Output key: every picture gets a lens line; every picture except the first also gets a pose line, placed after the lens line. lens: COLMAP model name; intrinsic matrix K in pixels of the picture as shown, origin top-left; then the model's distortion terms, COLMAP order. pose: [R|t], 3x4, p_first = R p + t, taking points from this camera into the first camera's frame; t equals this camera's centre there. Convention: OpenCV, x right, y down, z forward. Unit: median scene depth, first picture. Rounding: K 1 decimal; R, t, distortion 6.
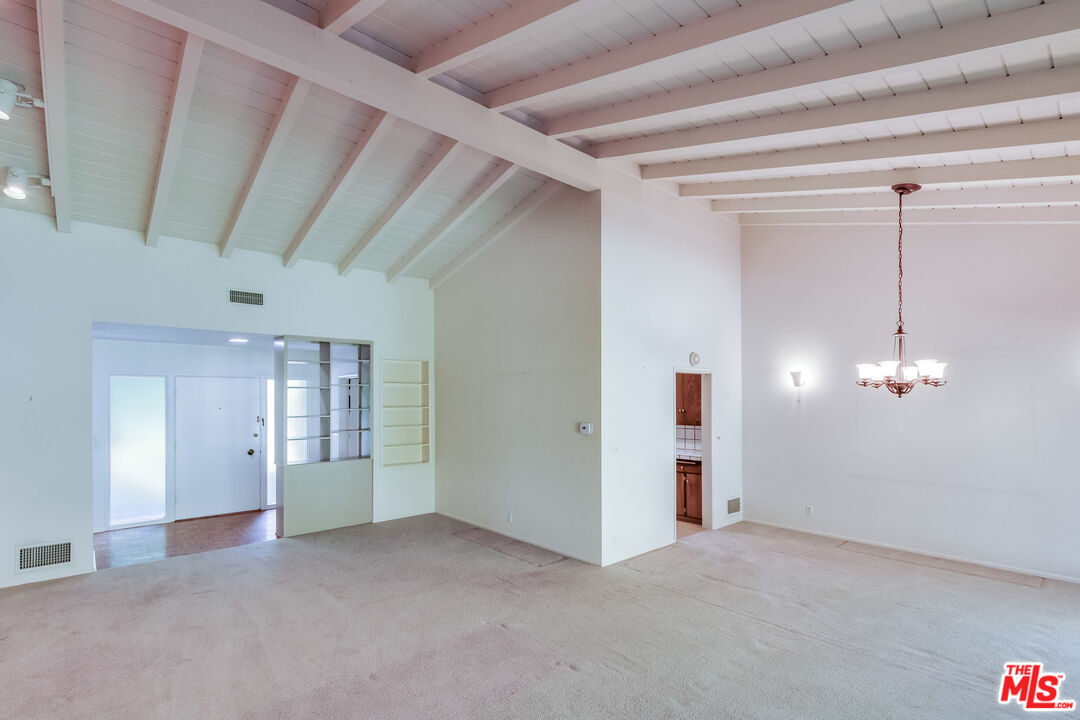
lens RADIAL K [[498.8, 0, 531.9], [0, 498.8, 397.9], [0, 0, 1]] dist [0.010915, -0.002886]
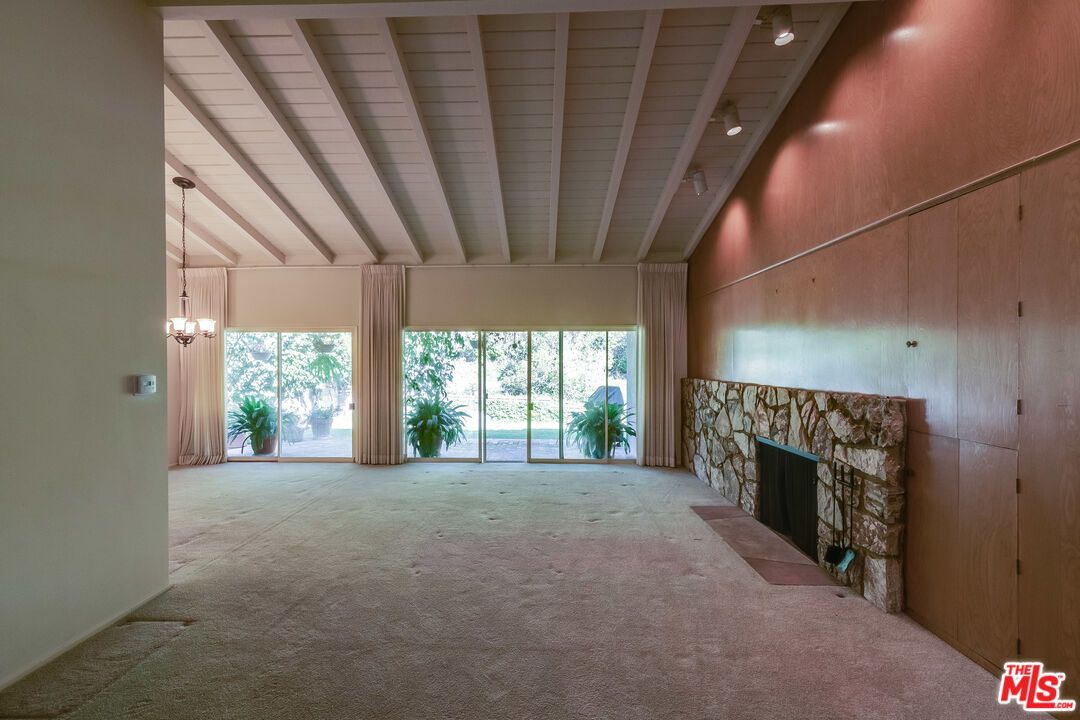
lens RADIAL K [[498.8, 0, 539.6], [0, 498.8, 365.0], [0, 0, 1]] dist [0.010915, -0.002886]
pose [[-0.741244, -0.001491, 0.671234, -0.687545], [0.001097, 0.999994, 0.003433, 0.035998], [-0.671235, 0.003282, -0.741237, 1.173186]]
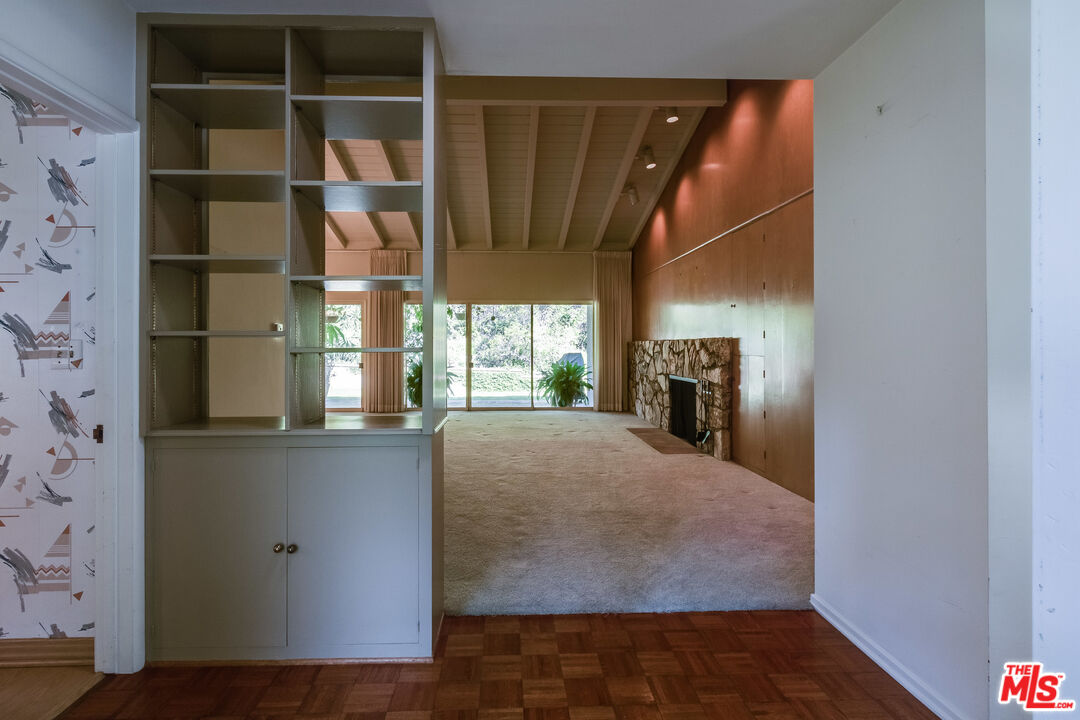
lens RADIAL K [[498.8, 0, 538.1], [0, 498.8, 351.0], [0, 0, 1]] dist [0.010915, -0.002886]
pose [[-0.778865, -0.009379, 0.627122, -0.915335], [0.001219, 0.999864, 0.016467, 0.082087], [-0.627191, 0.013590, -0.778747, 1.461216]]
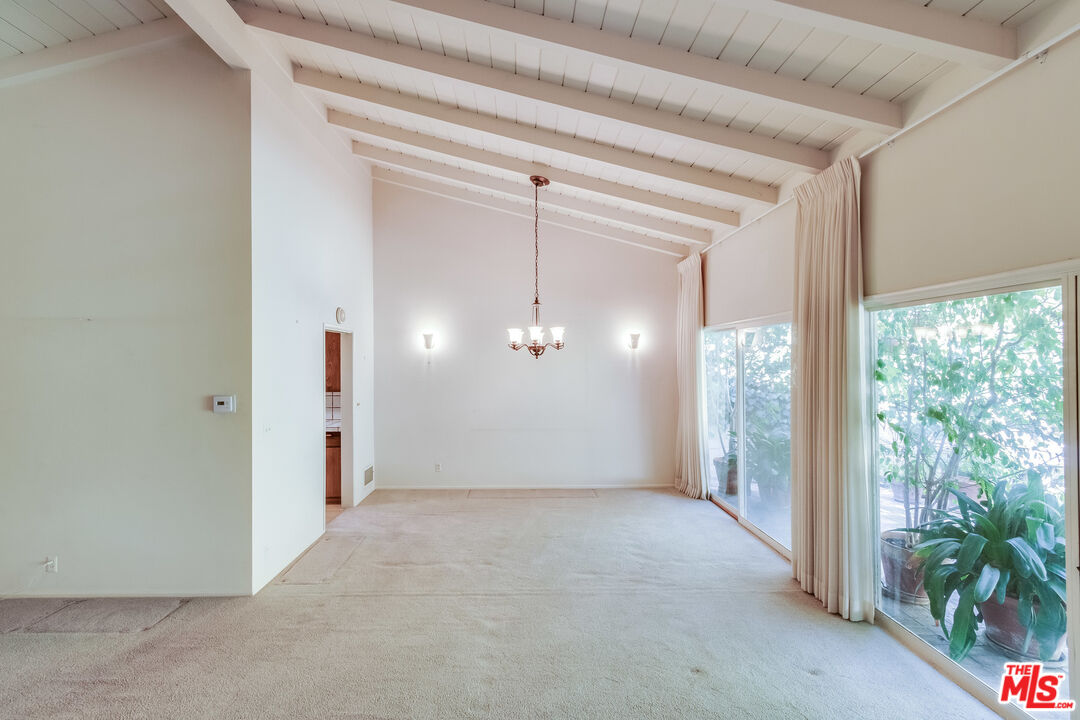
lens RADIAL K [[498.8, 0, 531.7], [0, 498.8, 357.5], [0, 0, 1]] dist [0.010915, -0.002886]
pose [[0.668545, 0.000554, 0.743672, -0.123848], [0.004726, 0.999976, -0.004993, 0.001889], [-0.743657, 0.006853, 0.668526, 0.211457]]
